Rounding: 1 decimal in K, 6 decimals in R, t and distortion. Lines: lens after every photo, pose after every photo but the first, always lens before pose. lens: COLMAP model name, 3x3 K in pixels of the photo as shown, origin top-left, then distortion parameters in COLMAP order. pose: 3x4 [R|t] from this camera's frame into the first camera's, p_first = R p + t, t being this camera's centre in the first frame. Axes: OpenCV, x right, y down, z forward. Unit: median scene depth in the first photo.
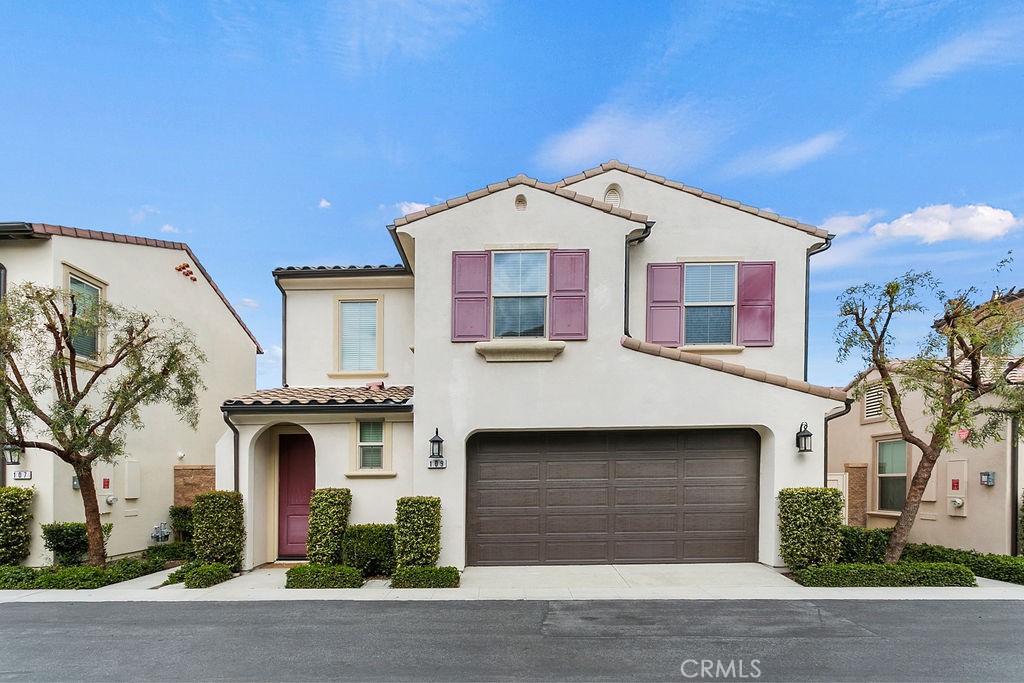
lens RADIAL K [[508.4, 0, 502.6], [0, 508.4, 341.6], [0, 0, 1]] dist [0.001400, 0.000769]
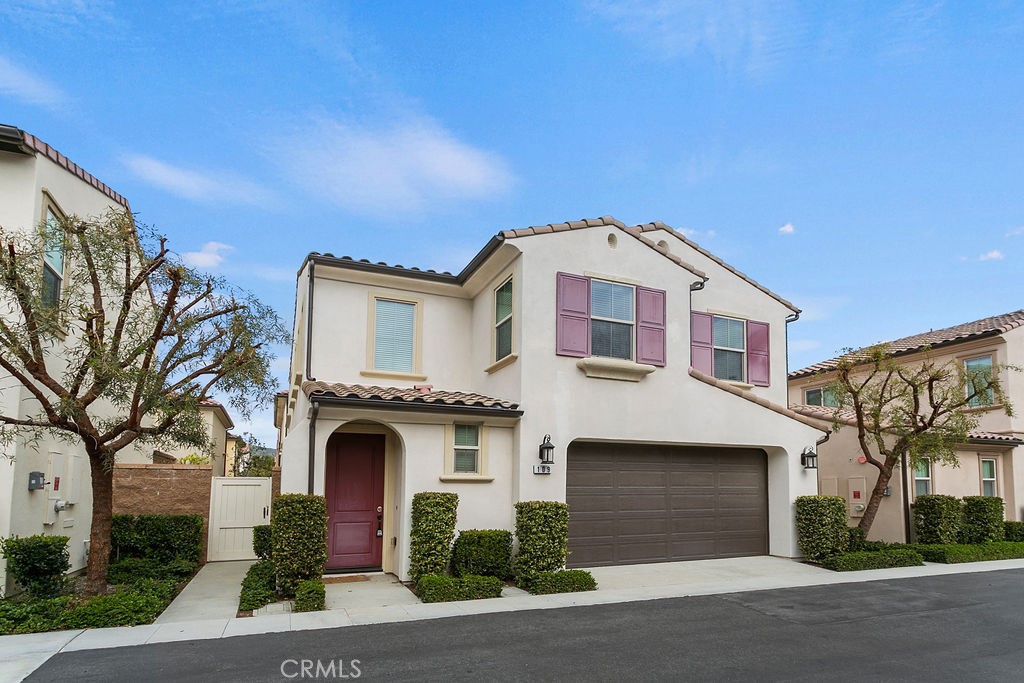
lens RADIAL K [[449.5, 0, 522.6], [0, 449.5, 339.2], [0, 0, 1]] dist [0.001413, 0.000204]
pose [[0.926897, 0.131260, 0.351616, -0.510385], [-0.110729, 0.990787, -0.077973, 0.051032], [-0.358611, 0.033339, 0.932892, 0.143532]]
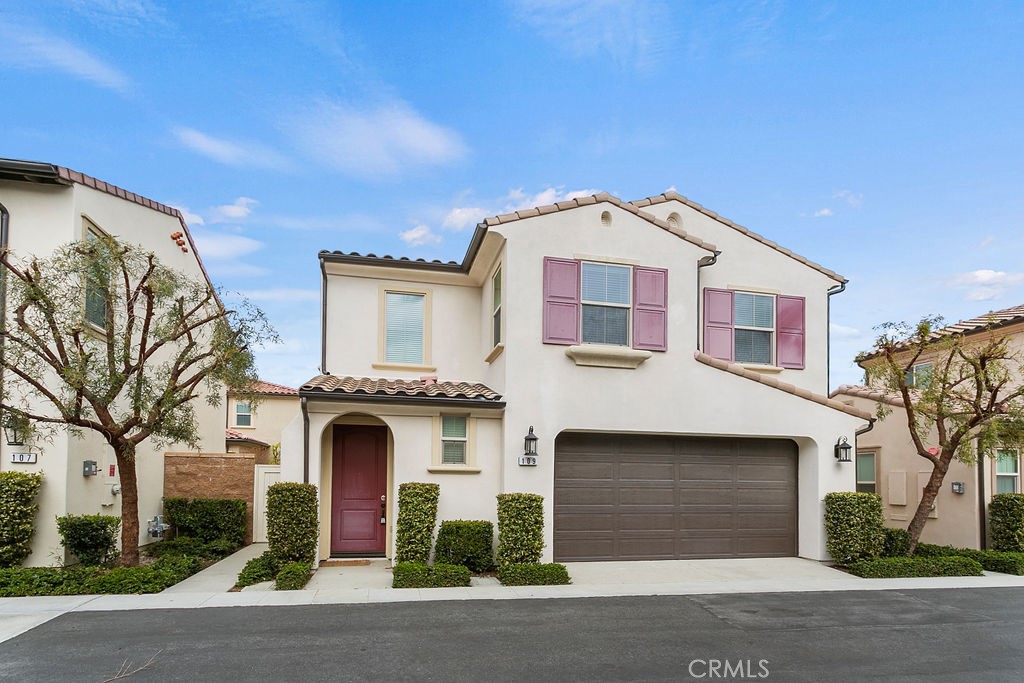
lens RADIAL K [[477.1, 0, 515.7], [0, 477.1, 333.7], [0, 0, 1]] dist [0.003279, -0.000513]
pose [[0.976389, 0.086003, 0.198161, -0.353724], [-0.080804, 0.996143, -0.034191, 0.019533], [-0.200337, 0.017372, 0.979573, 0.059563]]
